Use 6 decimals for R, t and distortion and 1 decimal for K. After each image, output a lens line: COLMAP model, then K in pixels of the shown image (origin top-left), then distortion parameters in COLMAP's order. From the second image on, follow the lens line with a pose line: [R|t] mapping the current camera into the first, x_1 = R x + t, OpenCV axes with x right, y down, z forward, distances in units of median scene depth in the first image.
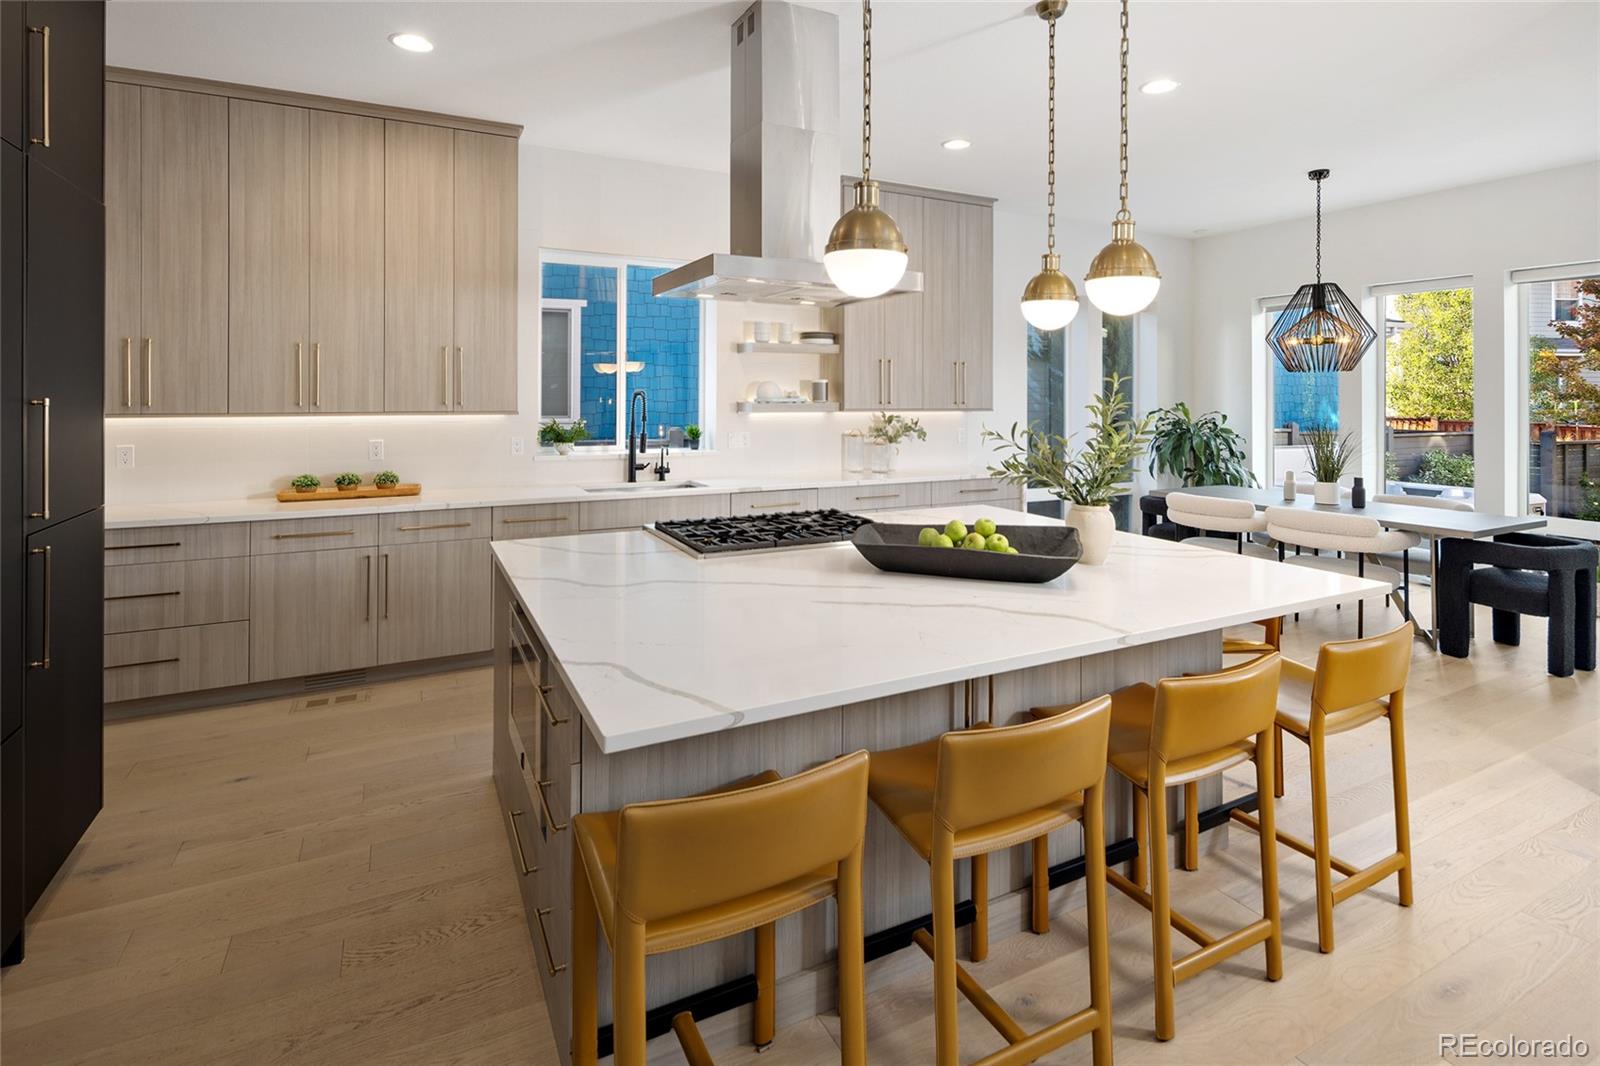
lens RADIAL K [[769.4, 0, 800.1], [0, 769.4, 399.9], [0, 0, 1]] dist [0.002406, -0.000338]
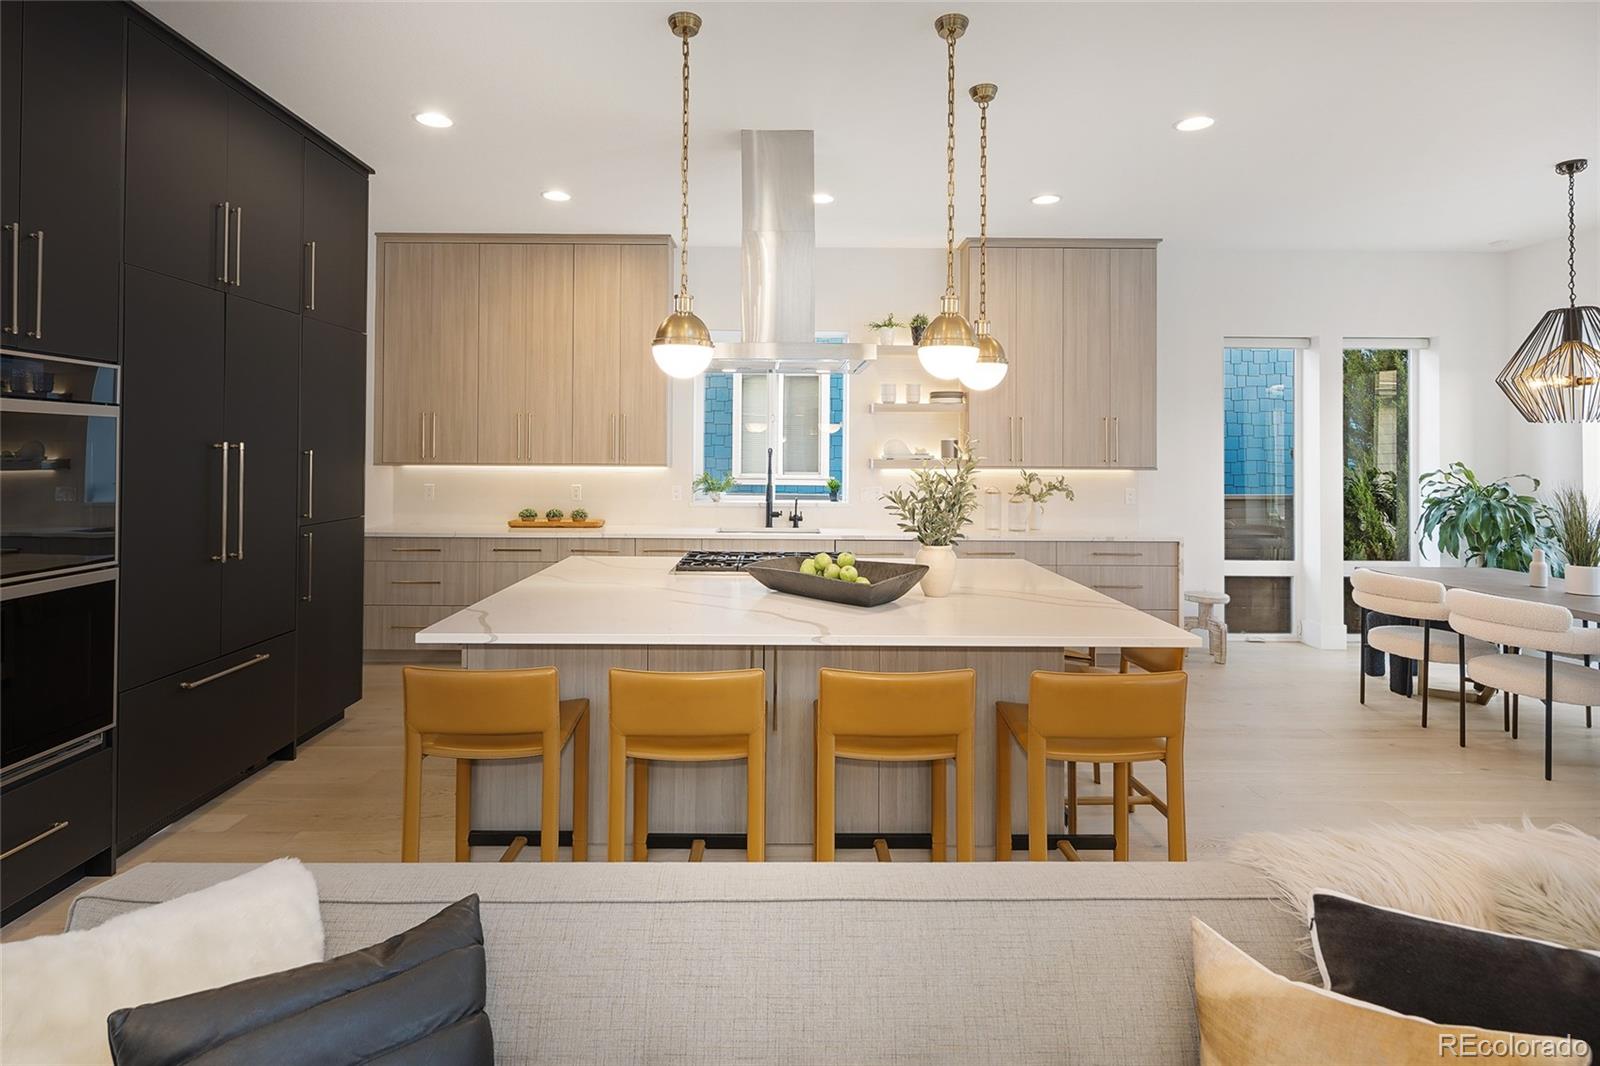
lens RADIAL K [[827.1, 0, 792.2], [0, 827.1, 450.1], [0, 0, 1]] dist [0.010594, -0.000386]
pose [[0.893471, -0.000060, -0.449121, 0.415911], [-0.005666, 0.999919, -0.011405, 0.005708], [0.449085, 0.012734, 0.893398, -0.105262]]
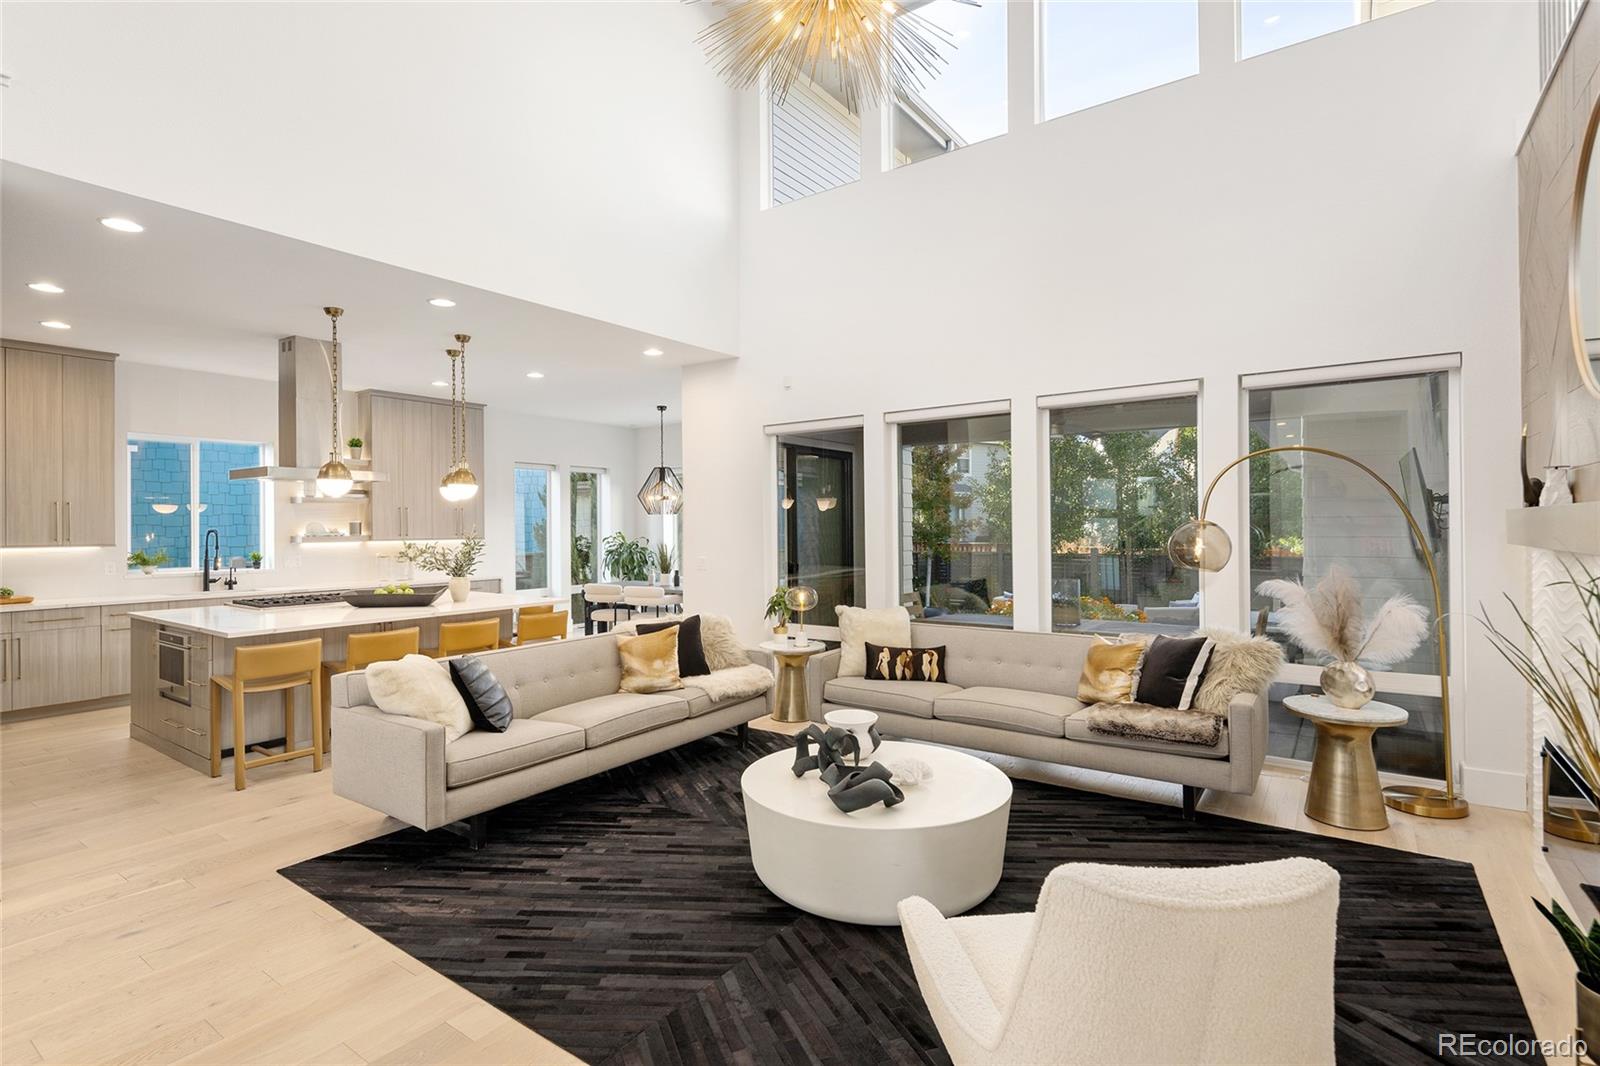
lens RADIAL K [[778.7, 0, 795.1], [0, 778.7, 523.8], [0, 0, 1]] dist [-0.001424, -0.001696]
pose [[0.889690, -0.008157, 0.456492, 0.120859], [0.012158, 0.999909, -0.005828, -0.000183], [-0.456403, 0.010735, 0.889709, -0.955828]]
